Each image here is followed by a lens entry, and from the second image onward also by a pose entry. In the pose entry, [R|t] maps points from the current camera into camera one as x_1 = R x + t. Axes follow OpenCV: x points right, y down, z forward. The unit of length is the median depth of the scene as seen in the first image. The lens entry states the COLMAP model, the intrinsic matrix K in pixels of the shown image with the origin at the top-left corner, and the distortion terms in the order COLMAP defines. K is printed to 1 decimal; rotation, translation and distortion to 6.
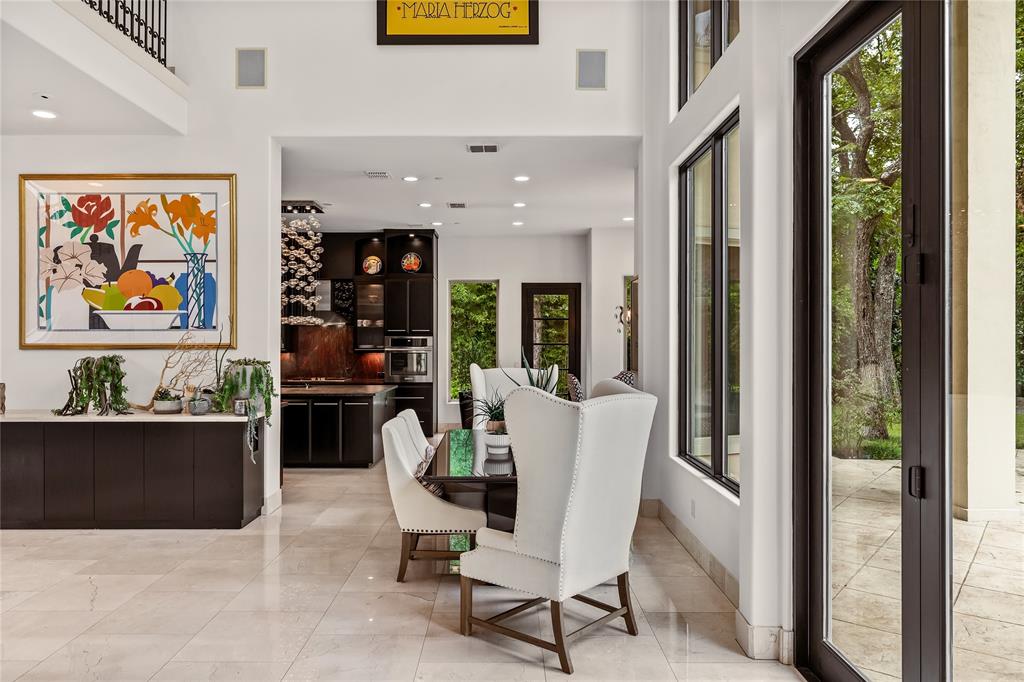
lens RADIAL K [[709.2, 0, 512.0], [0, 709.2, 341.0], [0, 0, 1]] dist [-0.000189, -0.000041]
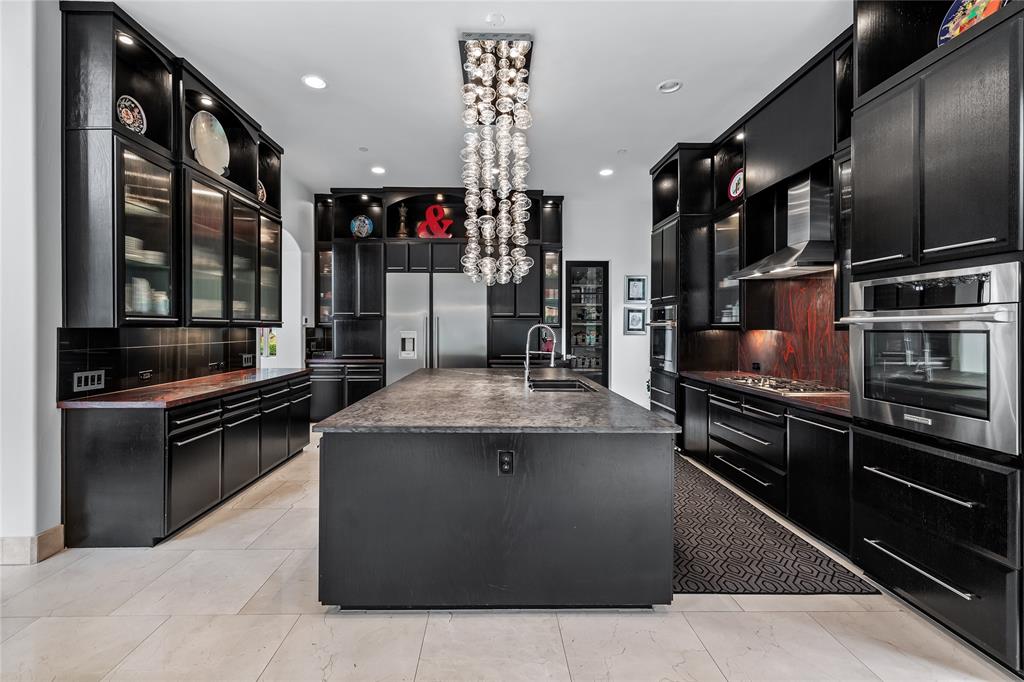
lens RADIAL K [[434.1, 0, 497.4], [0, 434.1, 330.6], [0, 0, 1]] dist [-0.000198, -0.000060]
pose [[0.003863, 0.005111, -0.999979, 0.032350], [0.000932, 0.999986, 0.005114, 0.015623], [0.999992, -0.000952, 0.003859, 0.813459]]
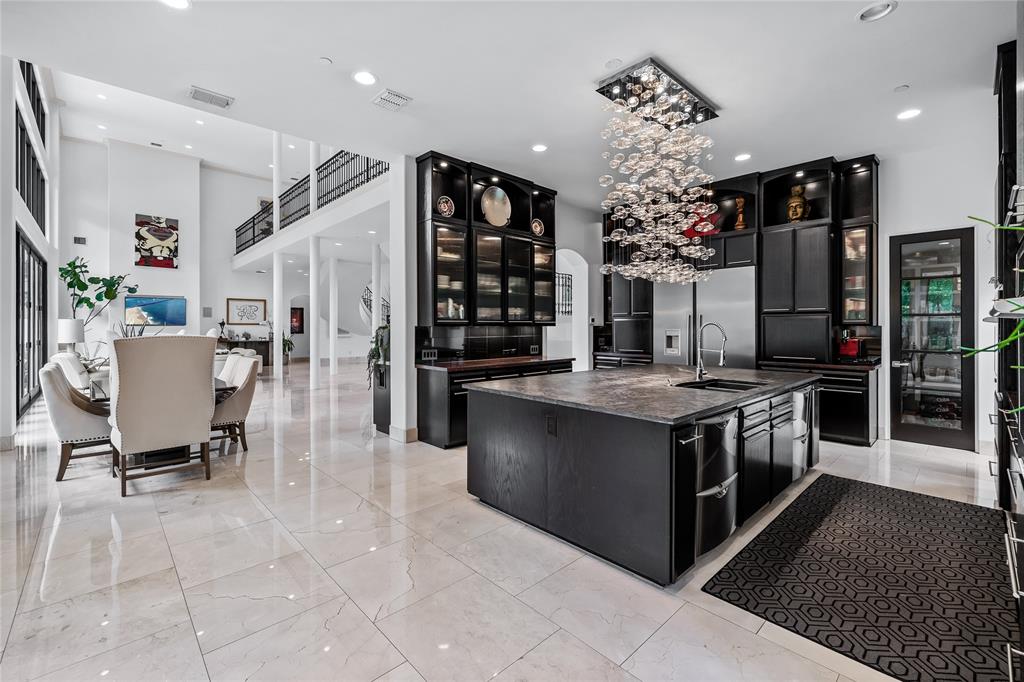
lens RADIAL K [[435.2, 0, 505.8], [0, 435.2, 328.6], [0, 0, 1]] dist [0.001183, 0.000841]
pose [[-0.740487, 0.002619, -0.672065, 0.034576], [0.001576, 0.999996, 0.002159, 0.016662], [0.672069, 0.000540, -0.740489, 0.978153]]
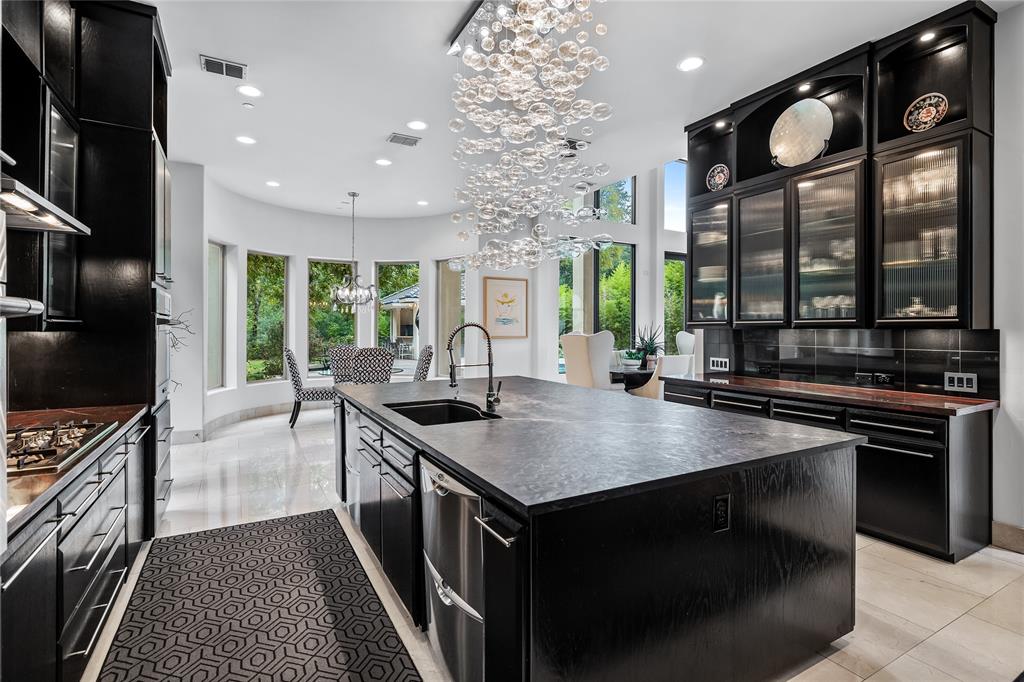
lens RADIAL K [[484.0, 0, 508.2], [0, 484.0, 335.1], [0, 0, 1]] dist [-0.003220, -0.001142]
pose [[-0.473885, -0.009788, 0.880532, -0.492296], [-0.003632, 0.999951, 0.009160, 0.017373], [-0.880579, 0.001143, -0.473897, 0.933434]]
